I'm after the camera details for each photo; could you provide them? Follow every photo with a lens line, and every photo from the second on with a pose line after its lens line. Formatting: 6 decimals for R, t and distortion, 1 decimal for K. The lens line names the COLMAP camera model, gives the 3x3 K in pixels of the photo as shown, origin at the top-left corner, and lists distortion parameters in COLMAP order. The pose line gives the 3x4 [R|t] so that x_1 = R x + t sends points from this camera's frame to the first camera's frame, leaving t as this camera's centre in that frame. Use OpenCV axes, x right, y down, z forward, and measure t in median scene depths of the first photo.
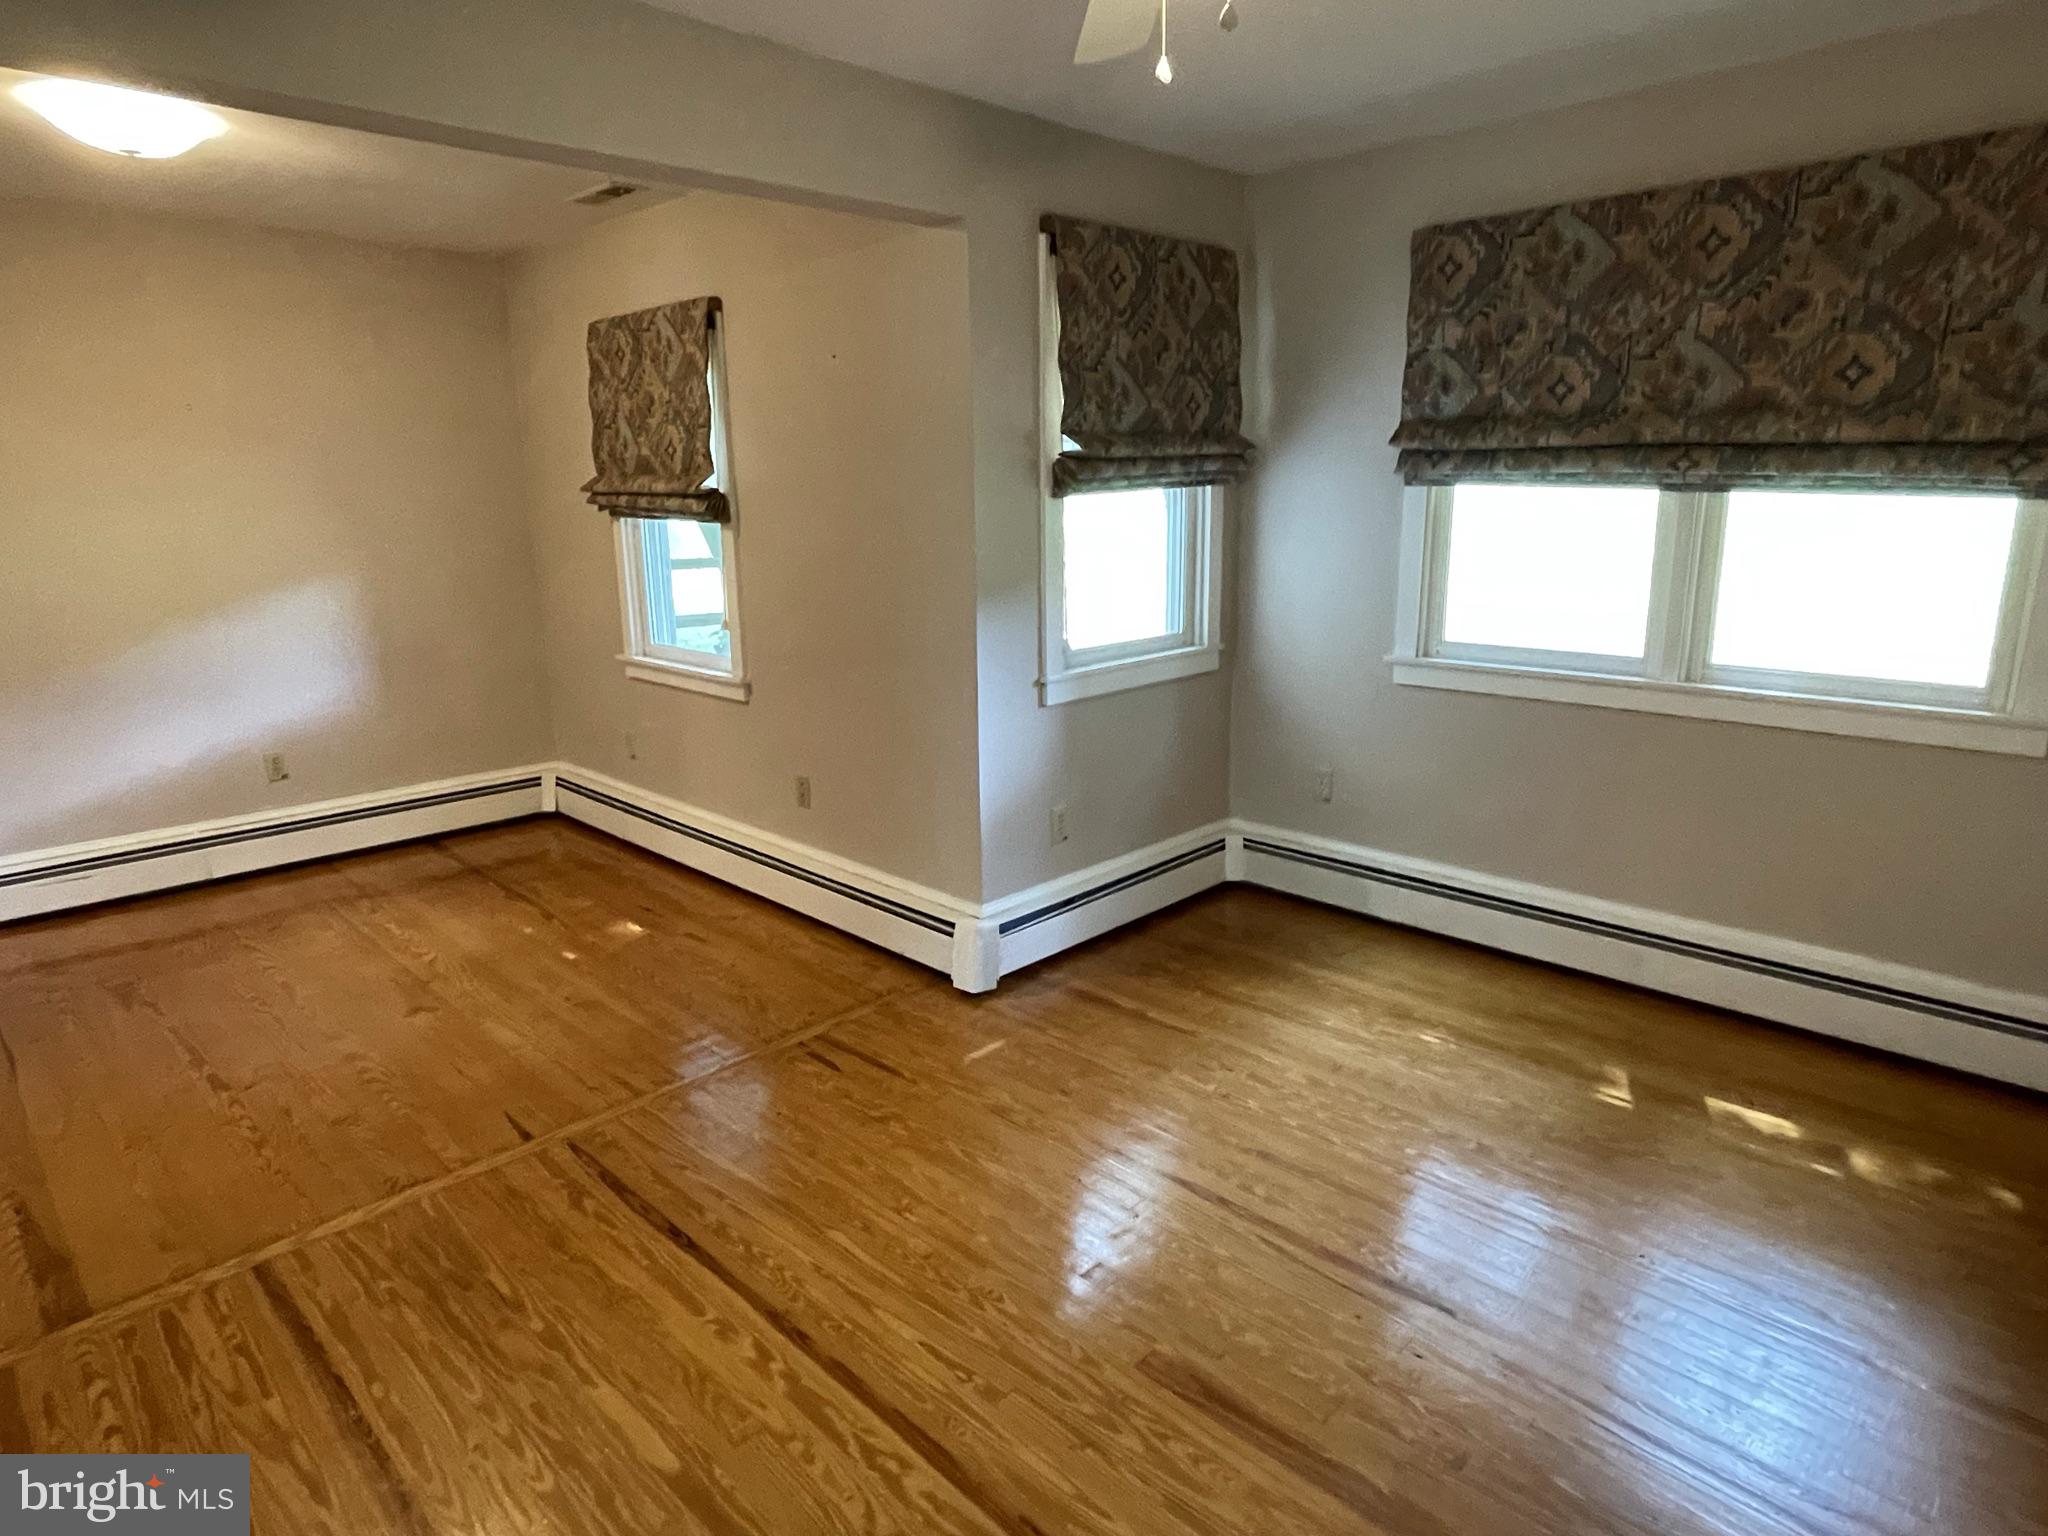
lens RADIAL K [[1187.2, 0, 1026.2], [0, 1187.2, 764.1], [0, 0, 1]] dist [0.002498, 0.001573]
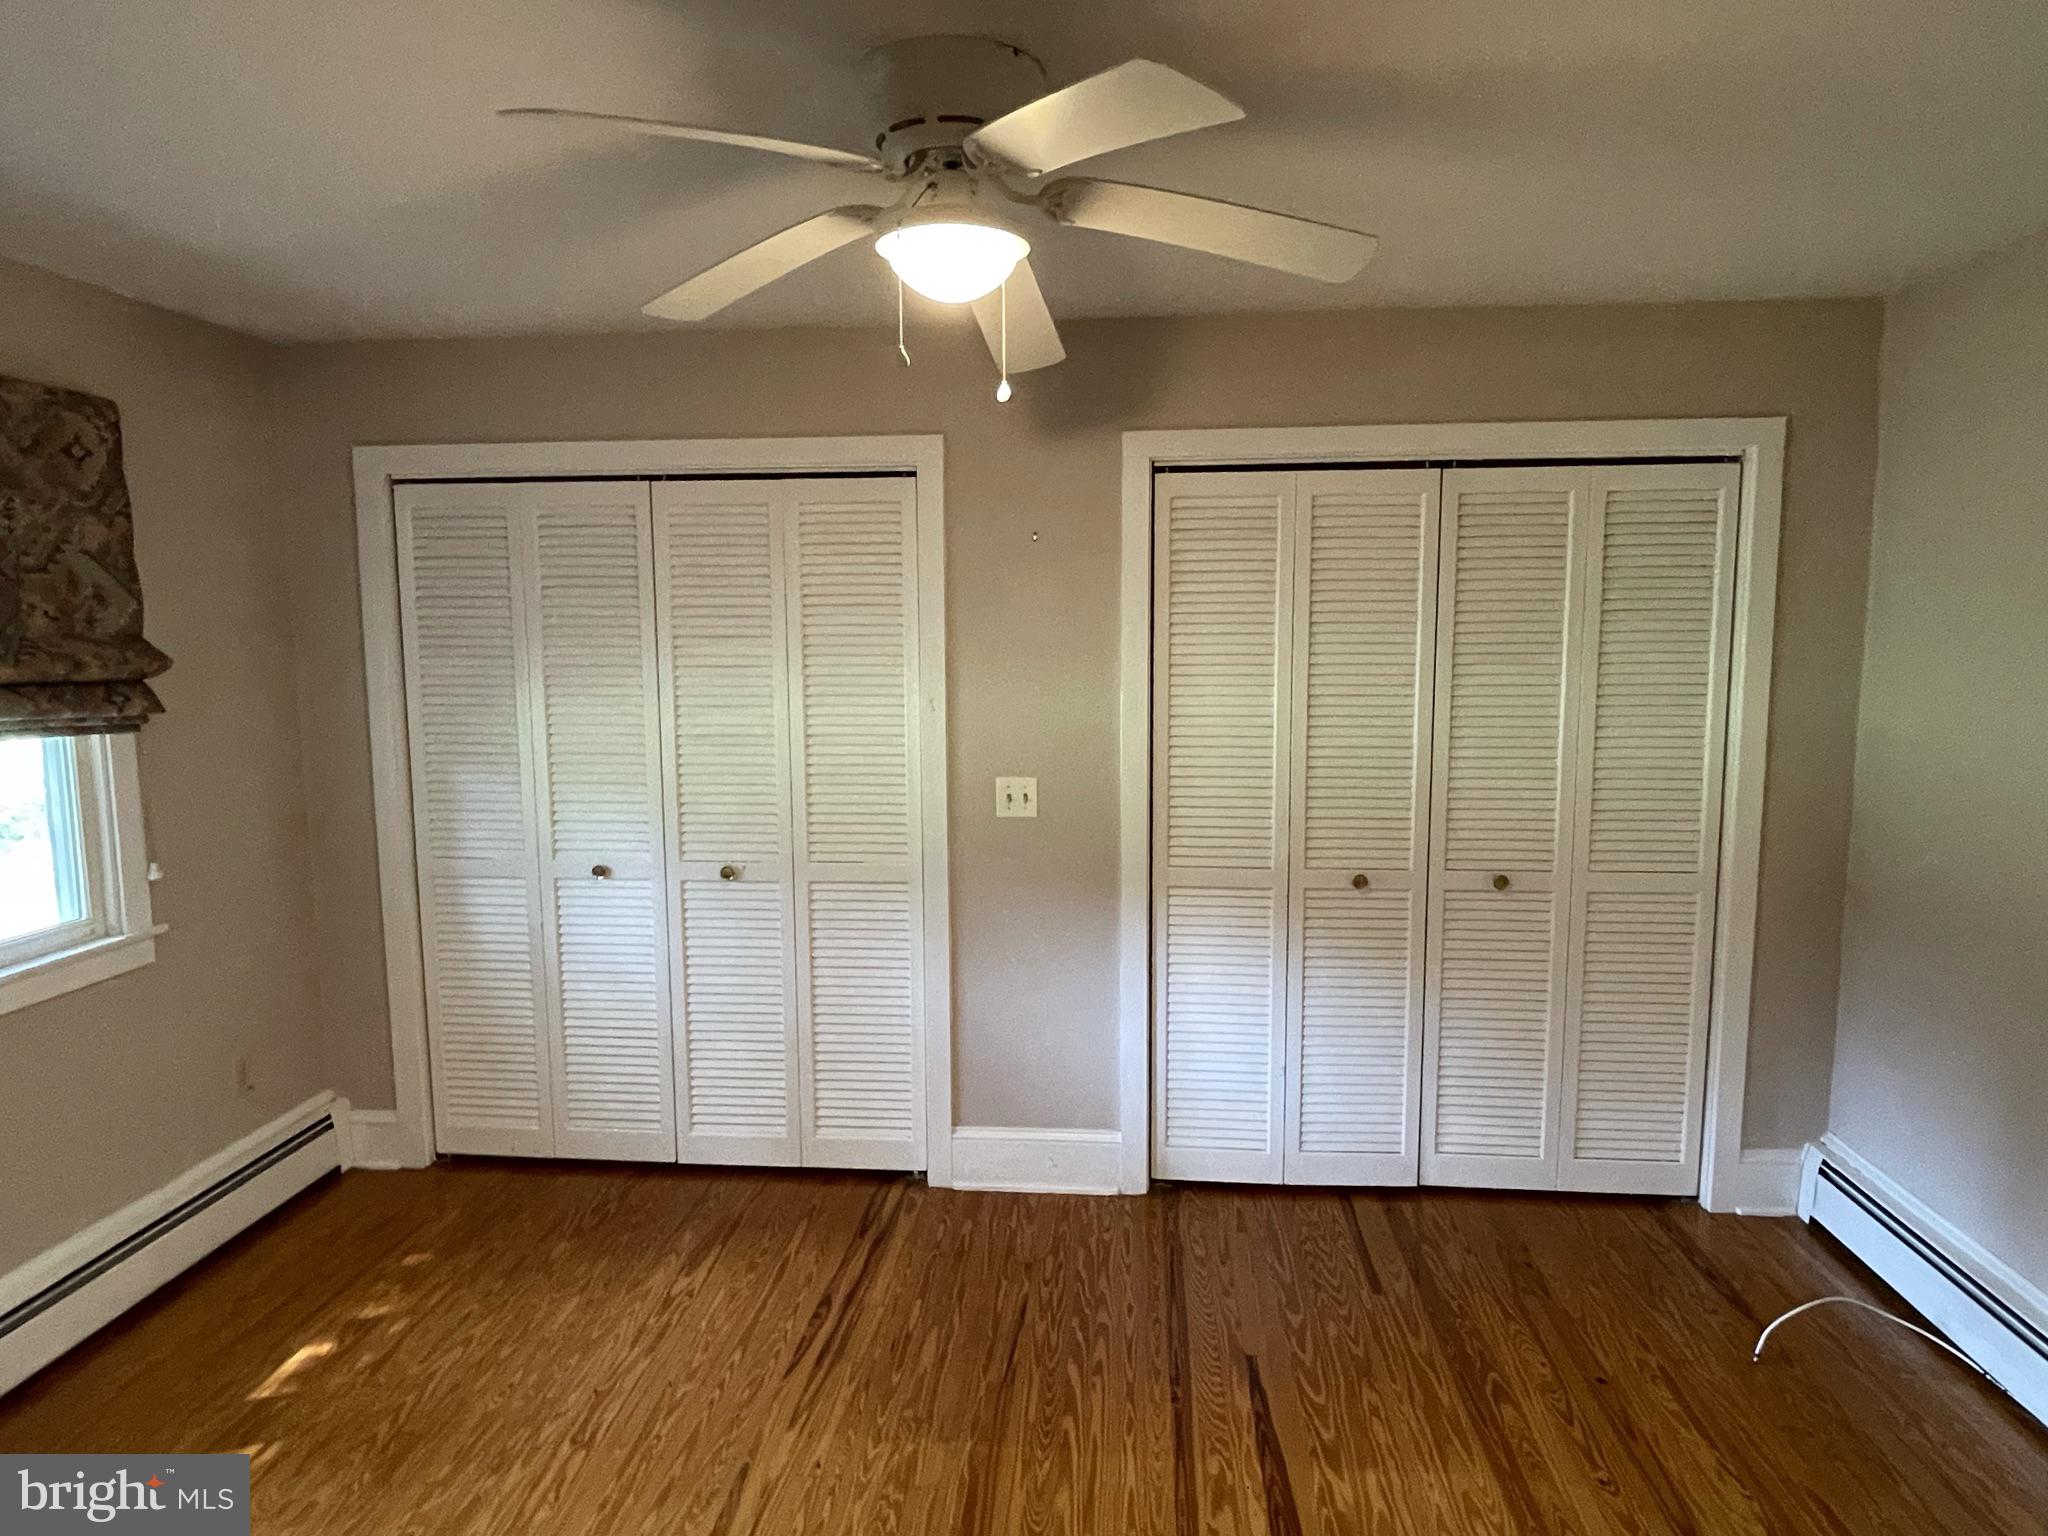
lens RADIAL K [[1187.2, 0, 1026.2], [0, 1187.2, 764.1], [0, 0, 1]] dist [0.002498, 0.001573]
pose [[-0.638461, -0.066838, 0.766747, -0.420110], [0.202488, 0.946540, 0.251120, -0.256379], [-0.742541, 0.315587, -0.590795, 0.888335]]
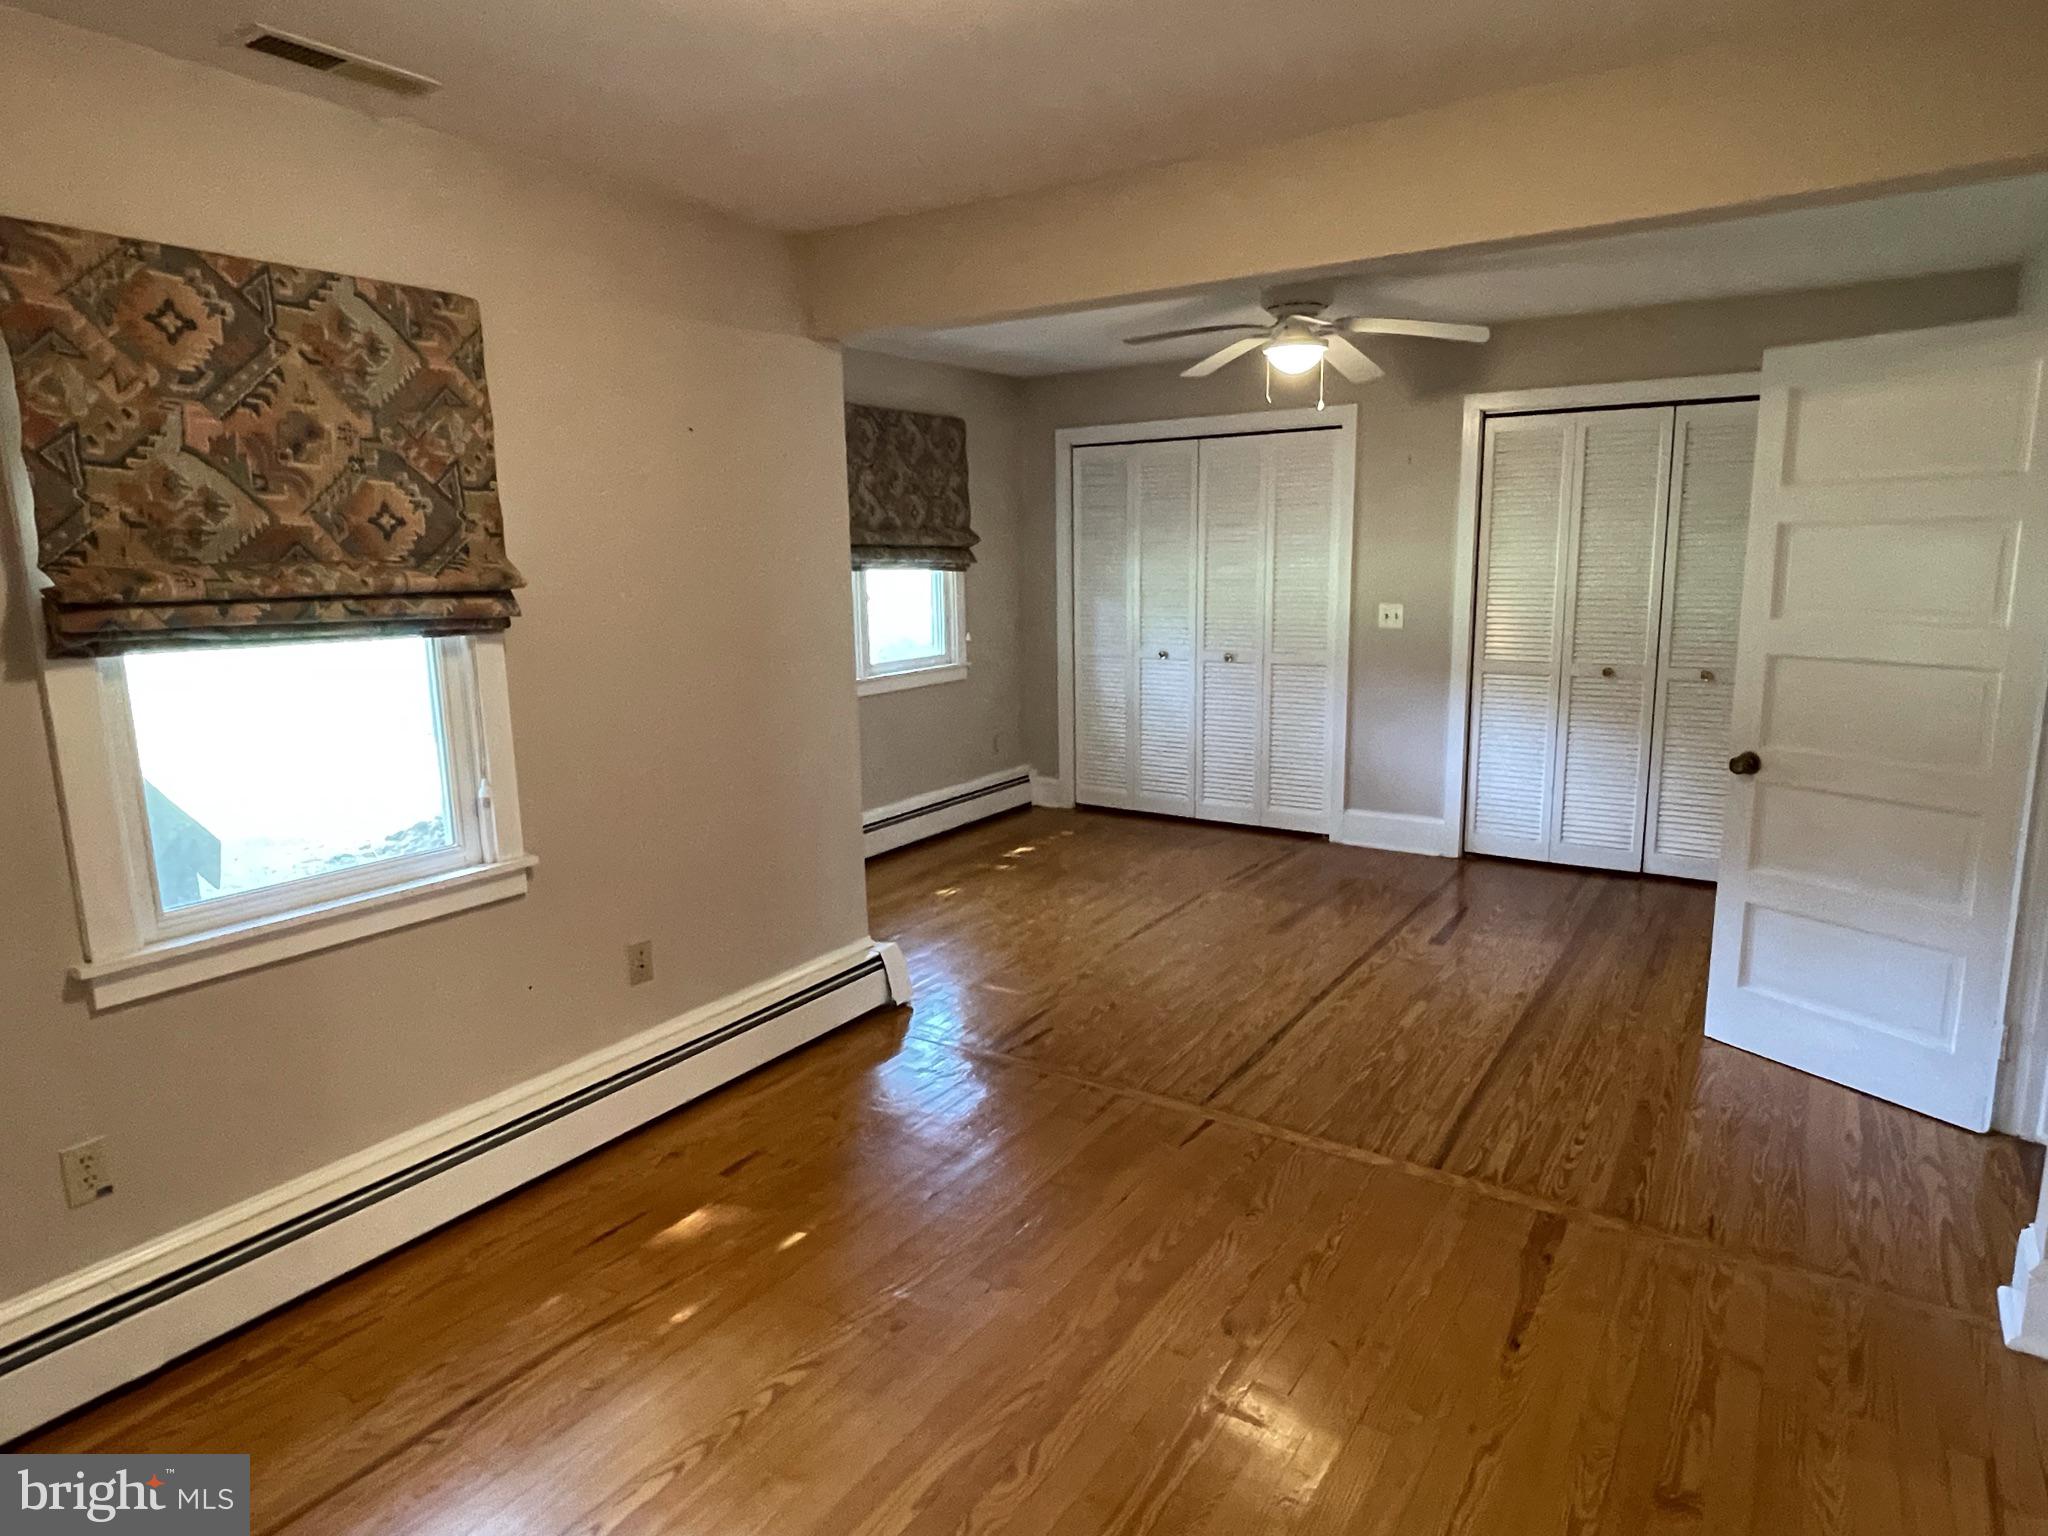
lens RADIAL K [[1187.2, 0, 1026.2], [0, 1187.2, 764.1], [0, 0, 1]] dist [0.002498, 0.001573]
pose [[-0.194655, -0.155921, 0.968400, -1.326035], [0.256982, 0.944692, 0.203759, -0.263229], [-0.946610, 0.288524, -0.143820, 1.142208]]
